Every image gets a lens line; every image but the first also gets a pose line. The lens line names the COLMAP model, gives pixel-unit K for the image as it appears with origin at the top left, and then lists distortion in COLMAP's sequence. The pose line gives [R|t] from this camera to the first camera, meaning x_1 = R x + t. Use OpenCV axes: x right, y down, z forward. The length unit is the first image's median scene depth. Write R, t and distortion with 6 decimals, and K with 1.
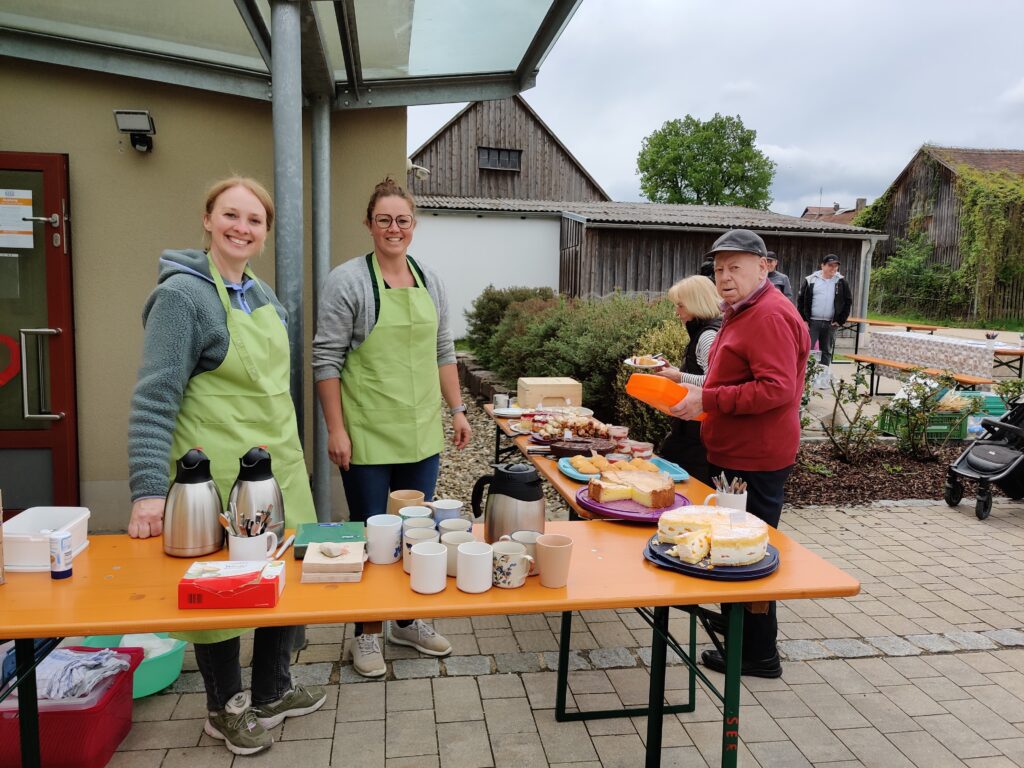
lens RADIAL K [[769.2, 0, 512.0], [0, 769.2, 384.0], [0, 0, 1]] dist [0.024786, -0.002105]
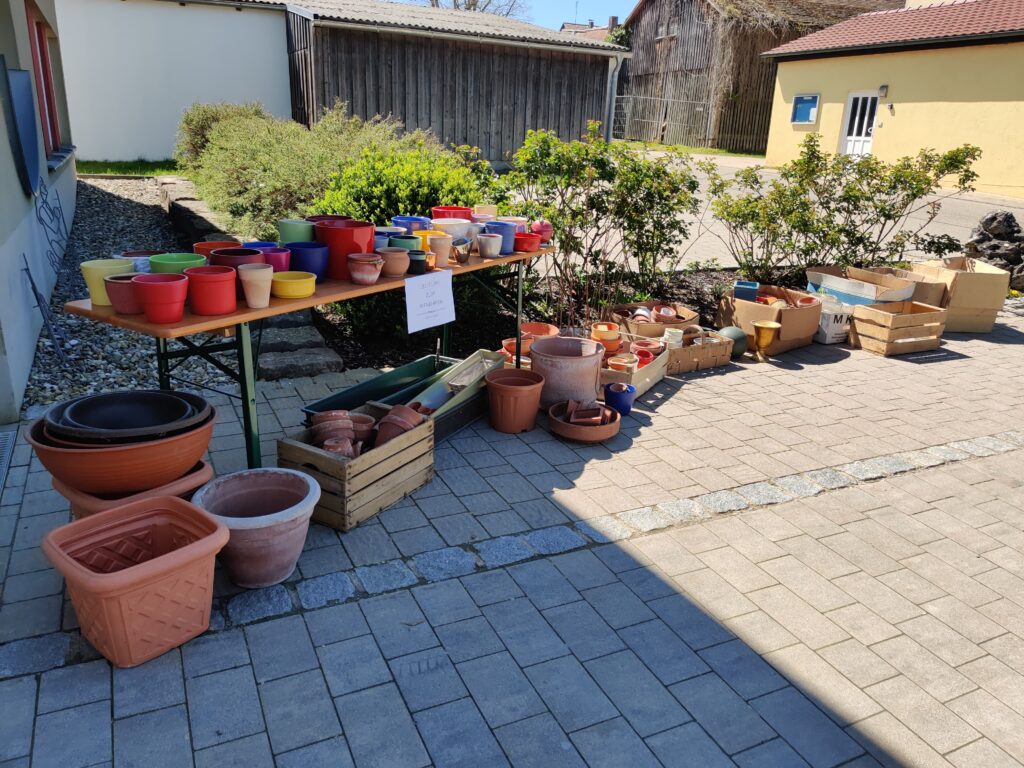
lens RADIAL K [[769.2, 0, 512.0], [0, 769.2, 384.0], [0, 0, 1]] dist [0.024786, -0.002105]
pose [[0.955634, -0.076352, 0.284489, 0.029908], [0.011677, 0.974882, 0.222417, -0.003736], [-0.294325, -0.209227, 0.932522, 0.048047]]
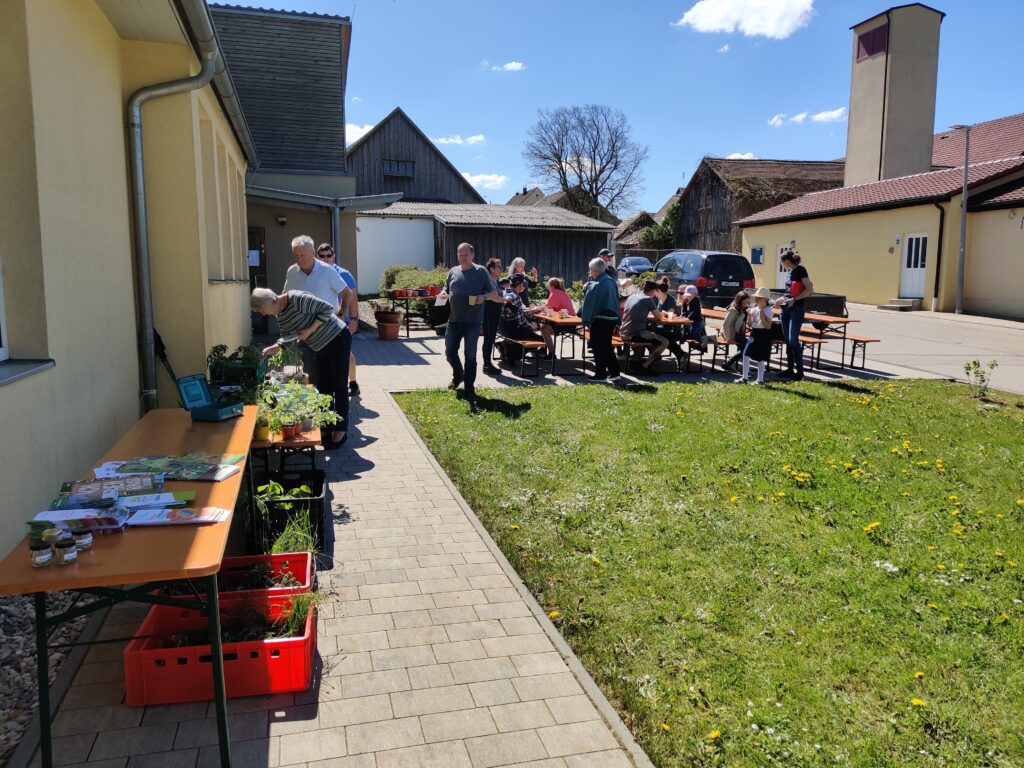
lens RADIAL K [[769.2, 0, 512.0], [0, 769.2, 384.0], [0, 0, 1]] dist [0.024786, -0.002105]
pose [[0.994145, -0.025853, 0.104913, 0.053674], [0.022149, 0.999095, 0.036322, 0.083441], [-0.105757, -0.033785, 0.993818, -0.699648]]
